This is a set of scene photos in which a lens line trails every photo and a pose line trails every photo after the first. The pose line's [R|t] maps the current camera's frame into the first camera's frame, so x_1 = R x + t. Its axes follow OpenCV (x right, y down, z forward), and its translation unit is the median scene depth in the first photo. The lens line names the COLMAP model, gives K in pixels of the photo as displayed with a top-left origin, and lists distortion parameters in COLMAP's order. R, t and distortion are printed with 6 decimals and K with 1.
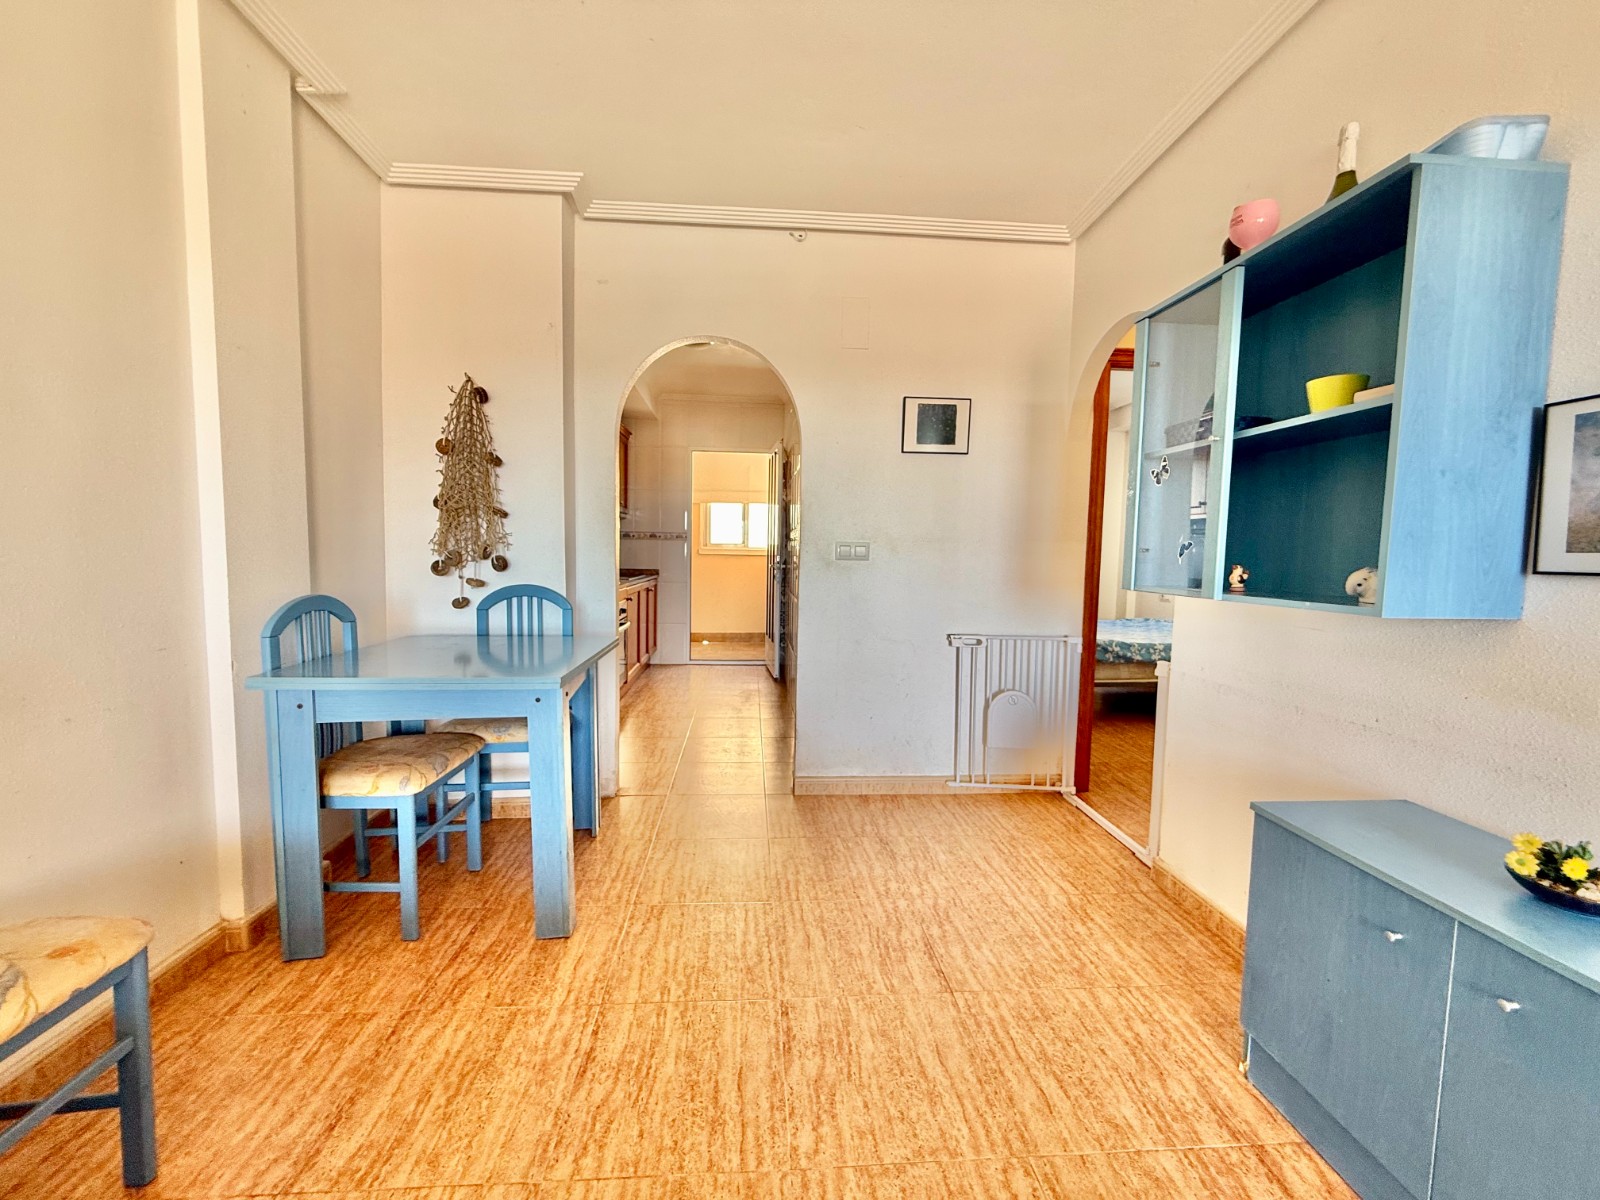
lens RADIAL K [[636.0, 0, 793.2], [0, 636.0, 600.6], [0, 0, 1]] dist [0.000514, -0.000079]
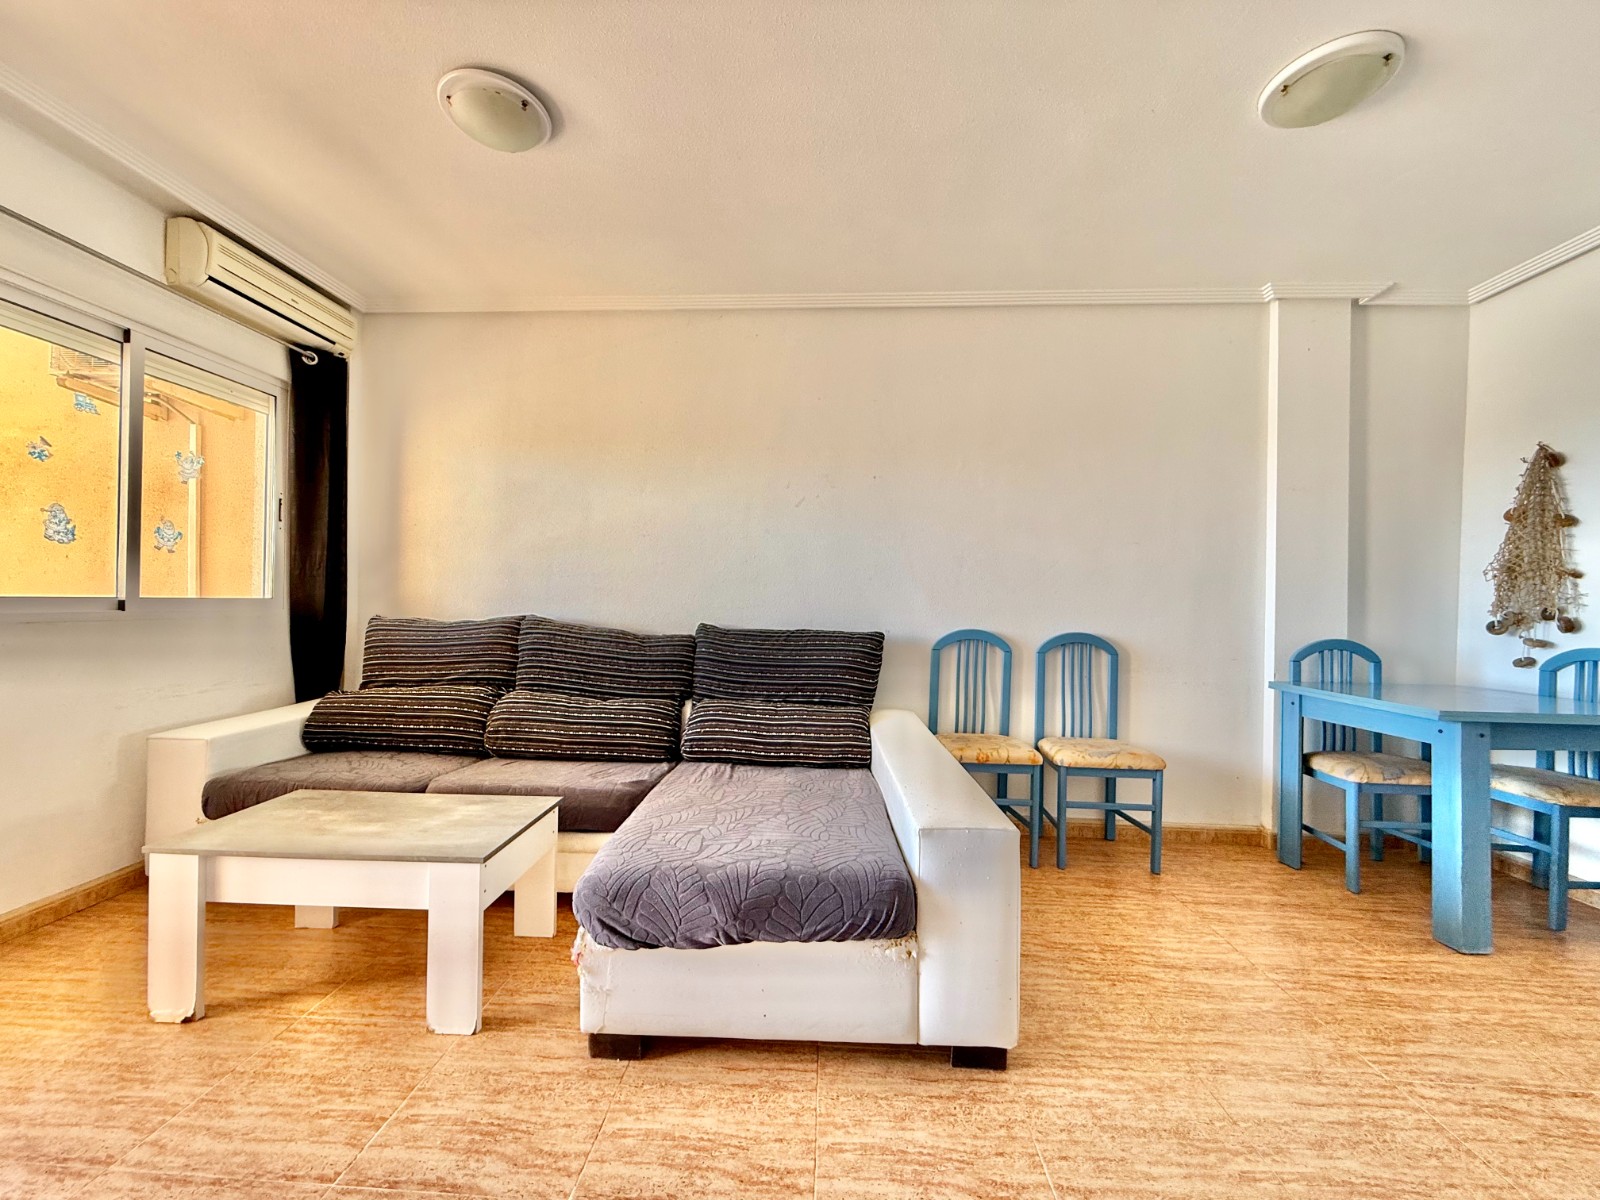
lens RADIAL K [[636.0, 0, 792.3], [0, 636.0, 596.7], [0, 0, 1]] dist [0.000514, -0.000079]
pose [[-0.127353, -0.027125, -0.991486, 0.914895], [-0.097760, 0.995102, -0.014667, 0.039980], [0.987028, 0.095059, -0.129381, -0.069709]]
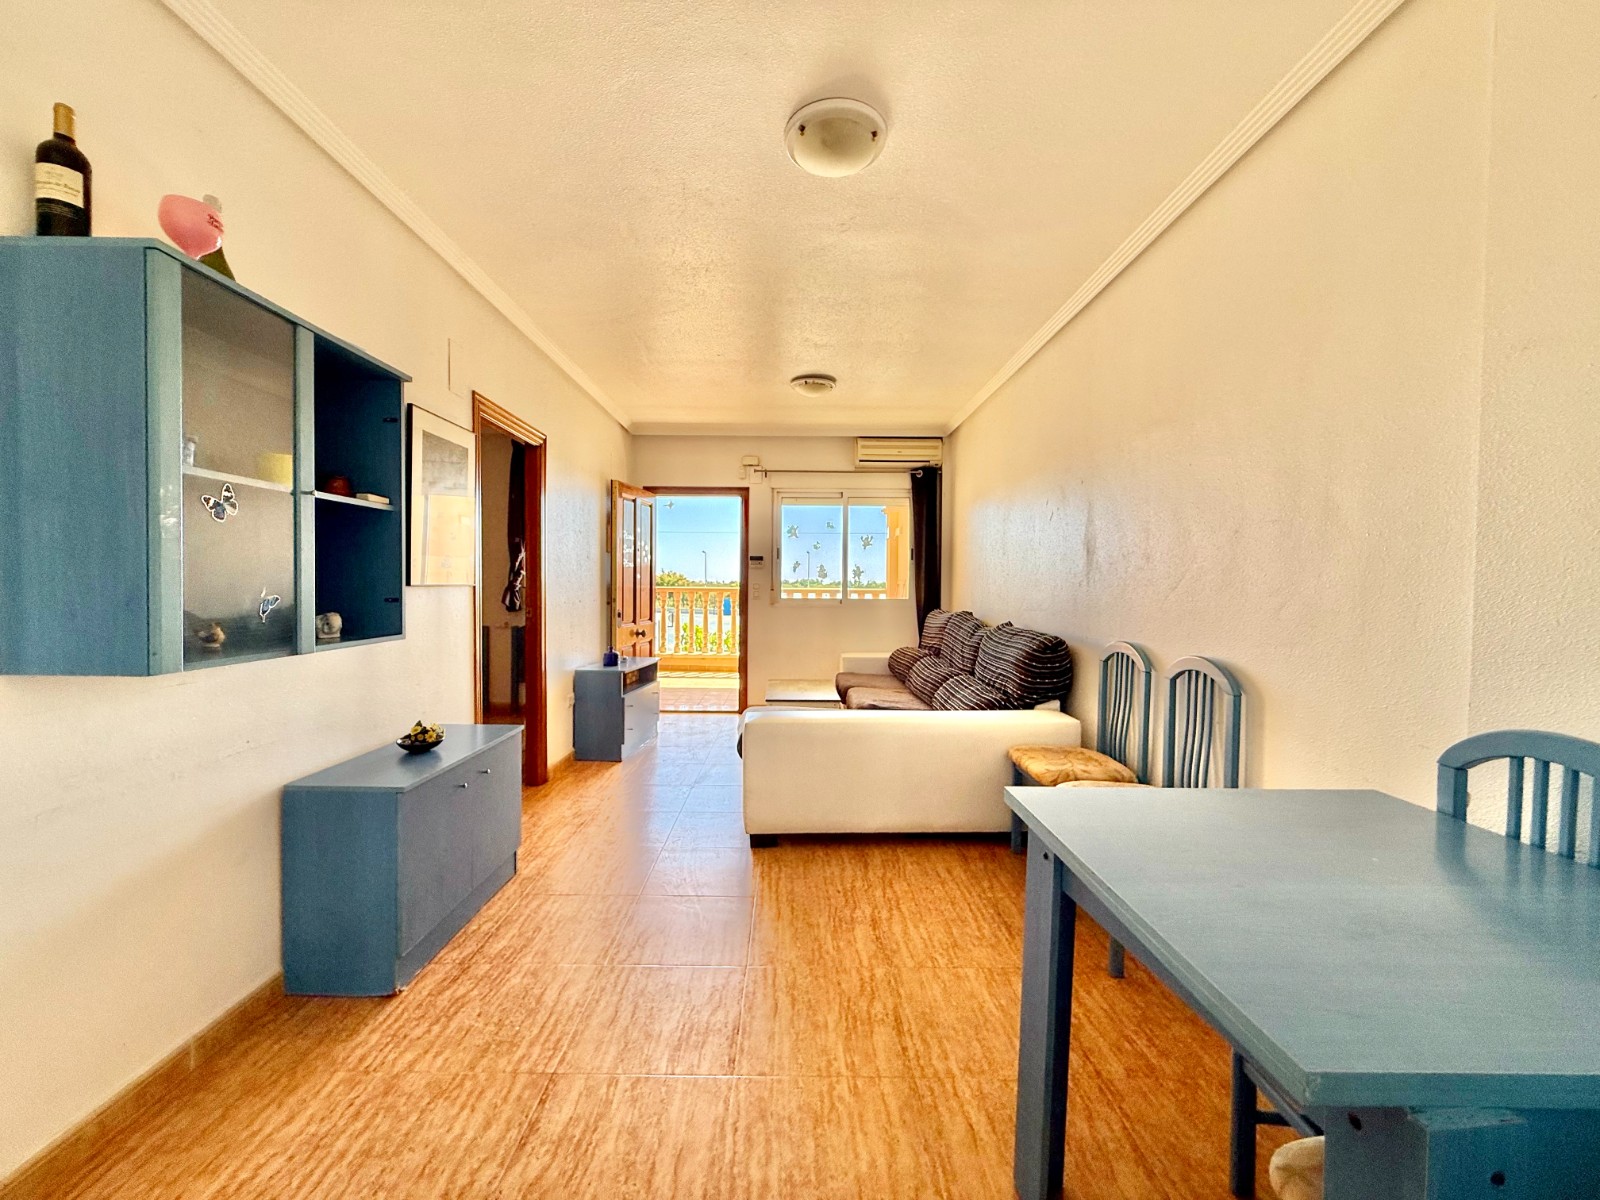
lens RADIAL K [[636.0, 0, 790.7], [0, 636.0, 603.1], [0, 0, 1]] dist [0.000514, -0.000079]
pose [[-0.996945, -0.027452, 0.073121, -0.138706], [-0.019175, 0.993570, 0.111581, -0.175480], [-0.075714, 0.109838, -0.991062, 1.640021]]
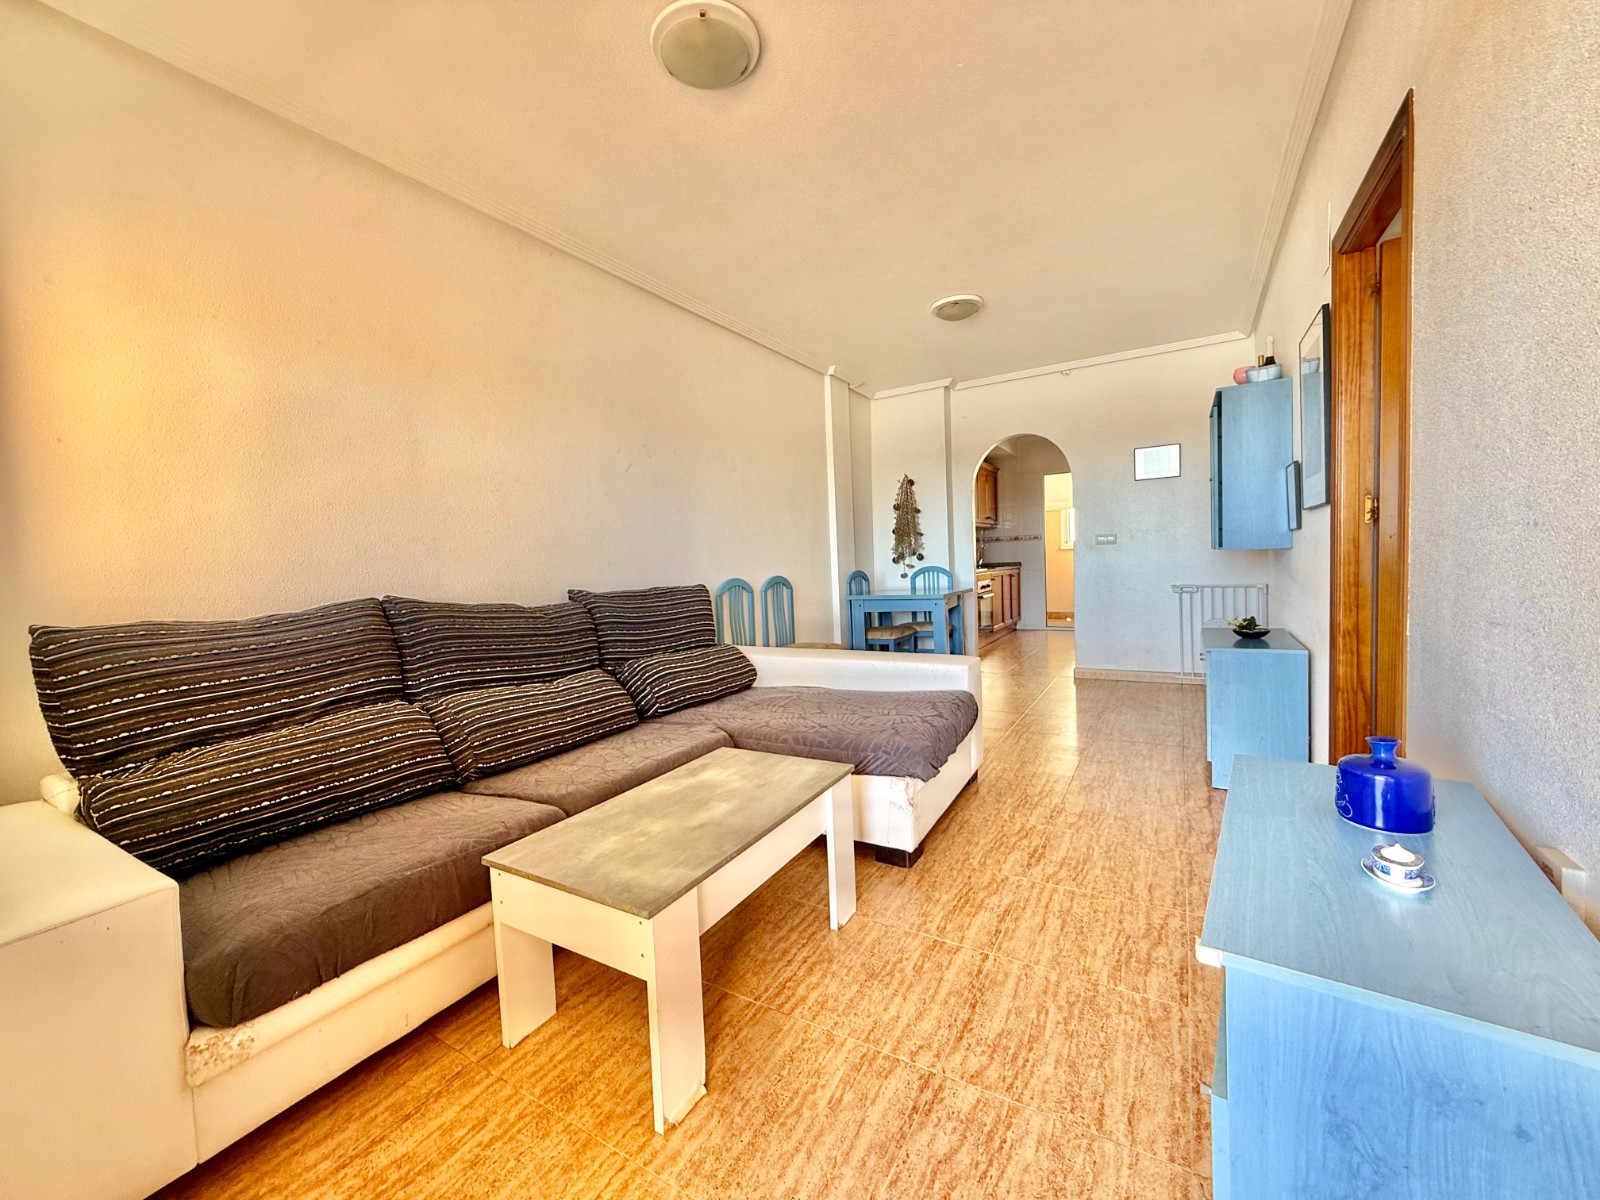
lens RADIAL K [[636.0, 0, 792.6], [0, 636.0, 597.8], [0, 0, 1]] dist [0.000514, -0.000079]
pose [[0.814321, -0.021572, -0.580014, 0.633569], [0.013508, 0.999743, -0.018218, 0.163342], [0.580258, 0.007001, 0.814403, -1.463466]]
